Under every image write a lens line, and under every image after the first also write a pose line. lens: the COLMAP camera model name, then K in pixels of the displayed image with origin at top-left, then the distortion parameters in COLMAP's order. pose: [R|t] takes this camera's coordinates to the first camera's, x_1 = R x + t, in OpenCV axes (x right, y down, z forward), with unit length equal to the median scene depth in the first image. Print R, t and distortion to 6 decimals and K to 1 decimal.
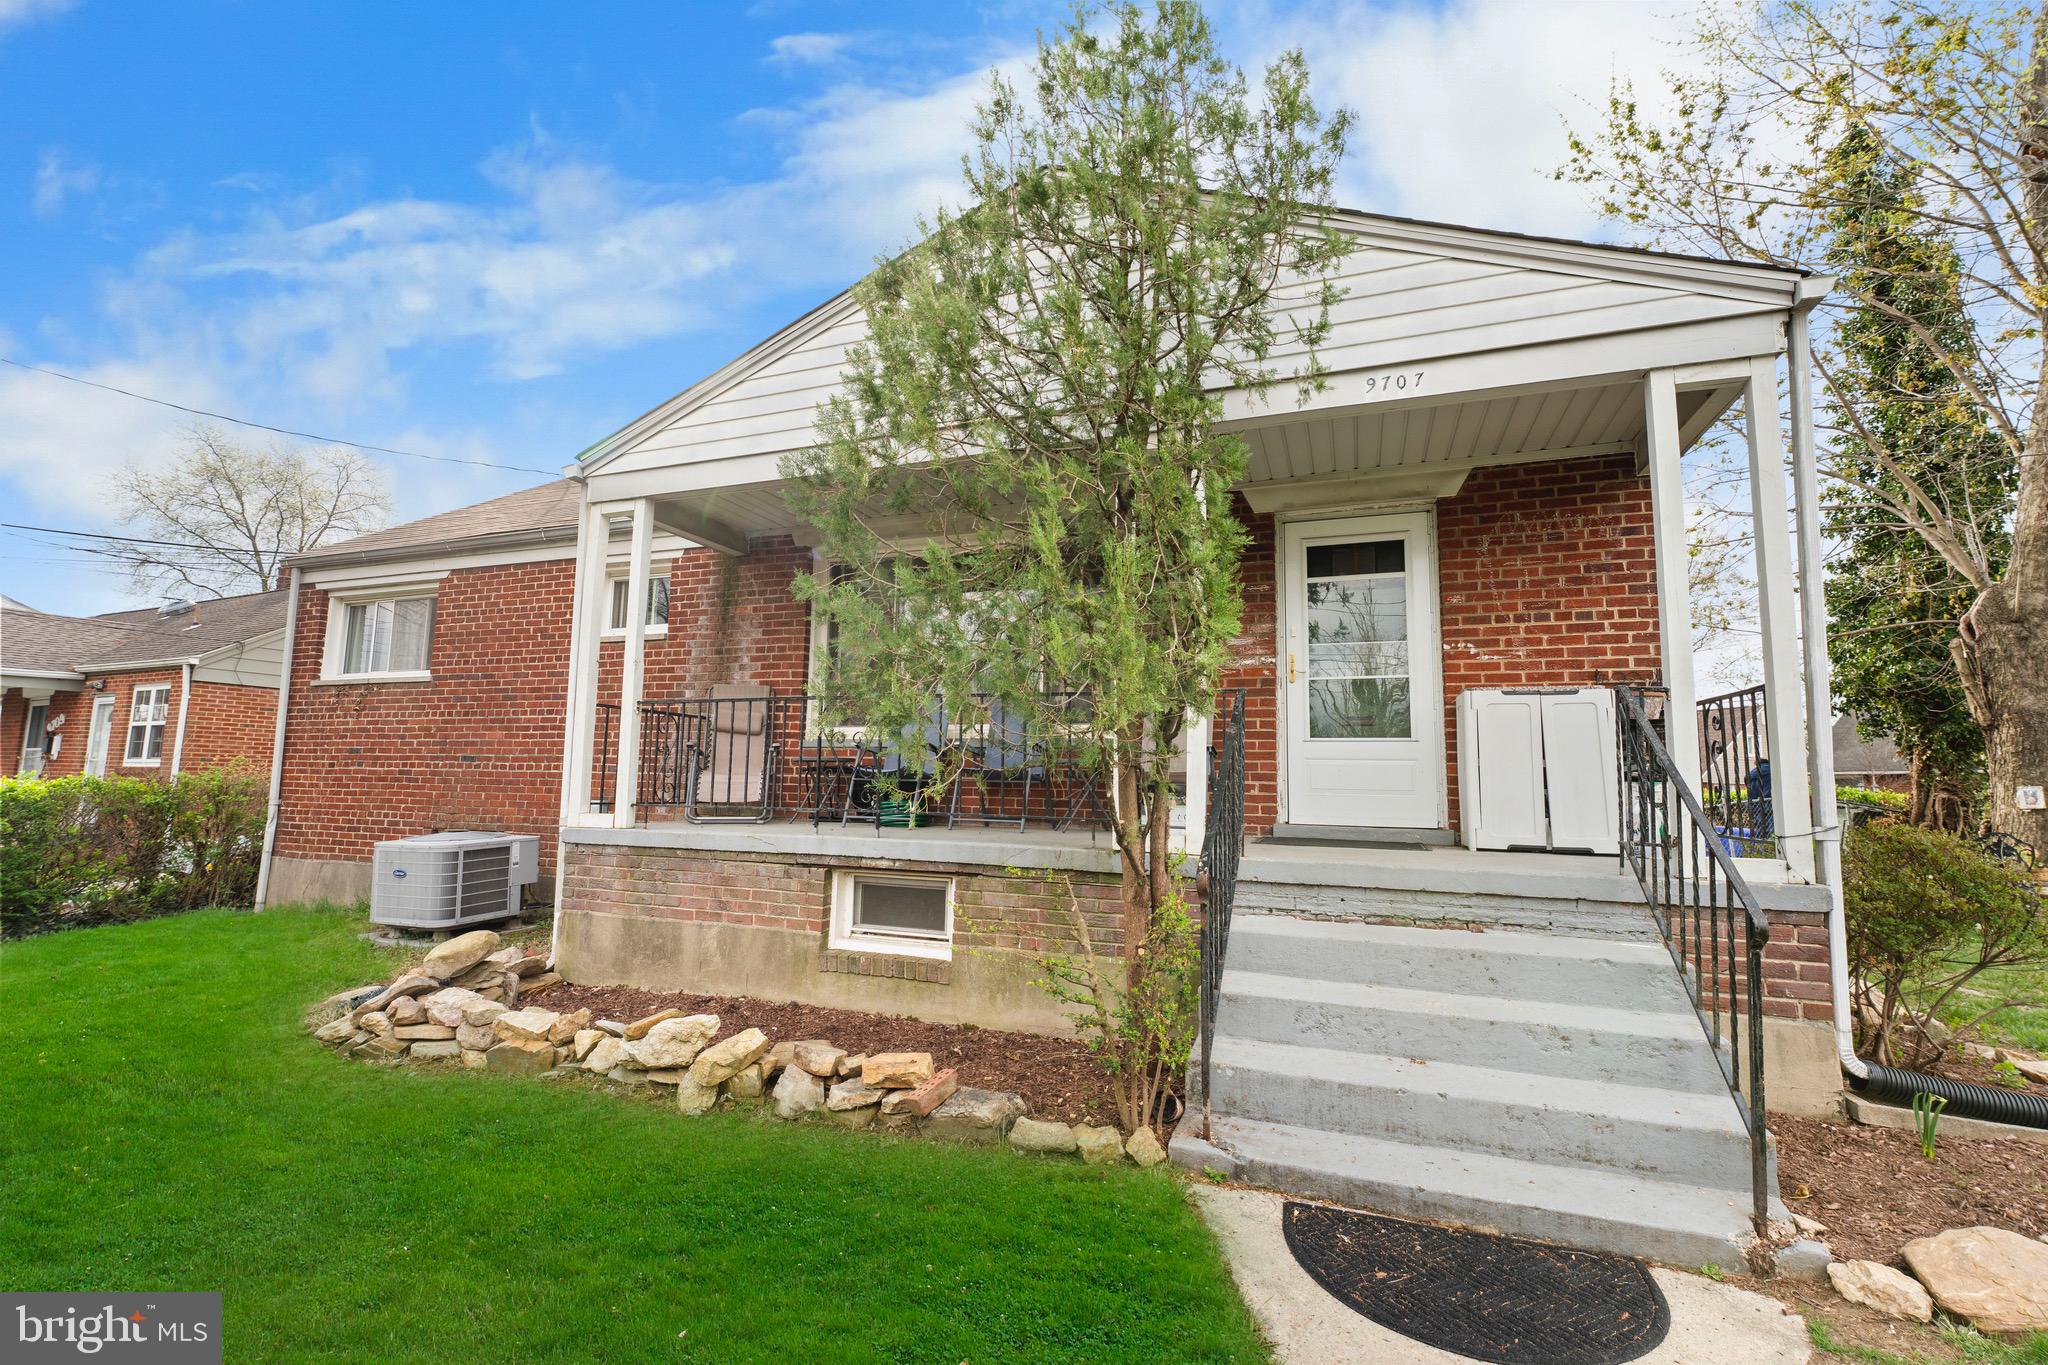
lens RADIAL K [[870.0, 0, 1024.0], [0, 870.0, 682.5], [0, 0, 1]] dist [-0.000907, -0.000204]
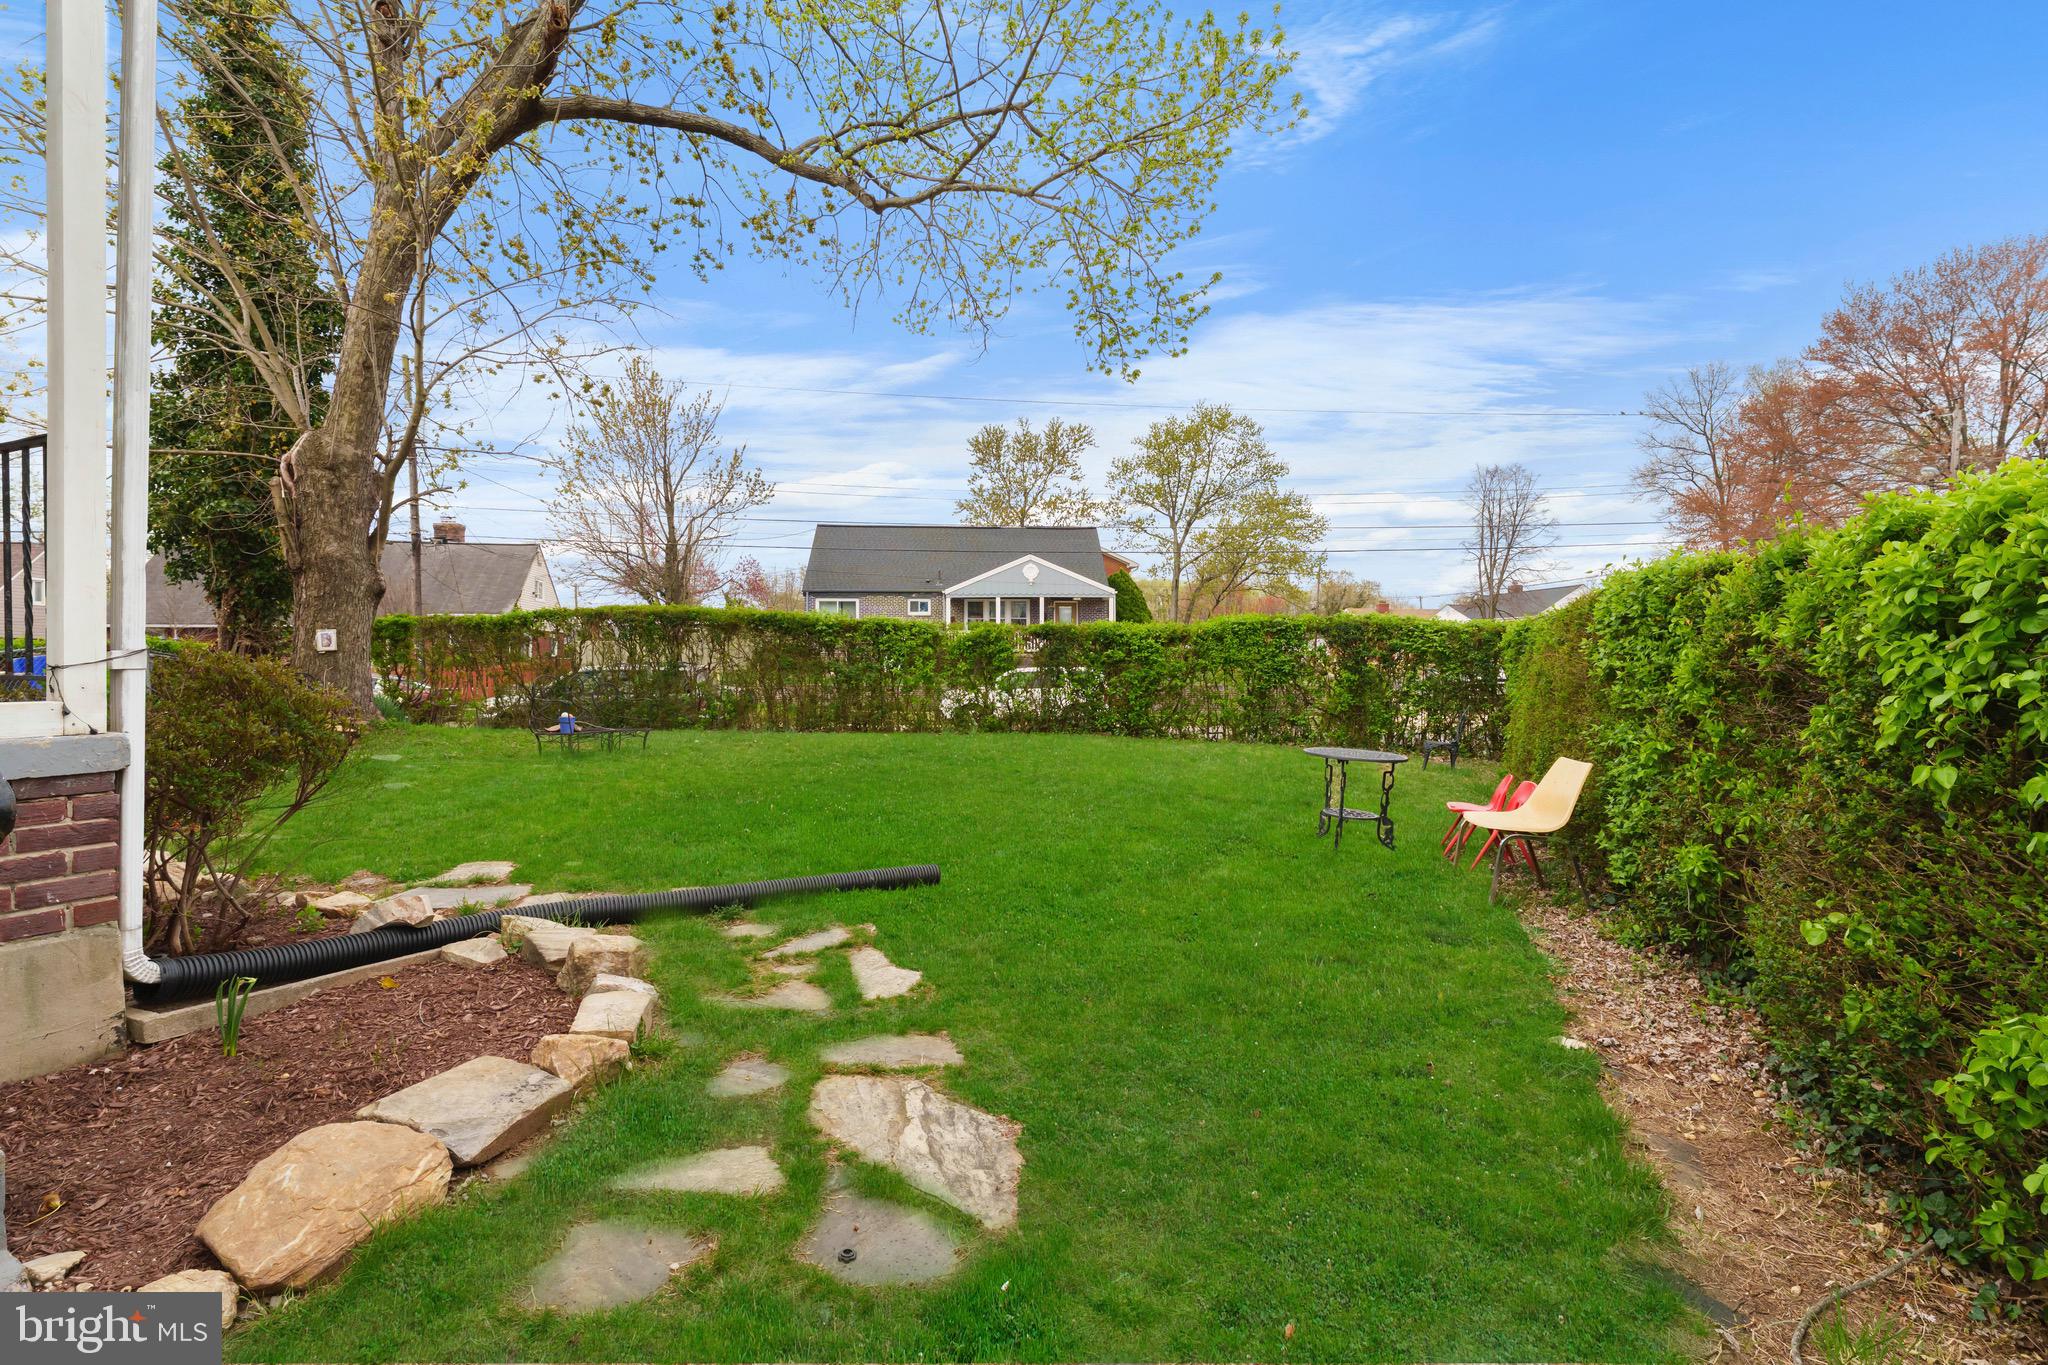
lens RADIAL K [[926.1, 0, 1023.7], [0, 926.1, 677.0], [0, 0, 1]] dist [0.000381, -0.000057]
pose [[0.057505, -0.035262, 0.997722, 0.128588], [-0.118969, 0.992013, 0.041917, 0.041411], [-0.991231, -0.121109, 0.052850, 0.142649]]
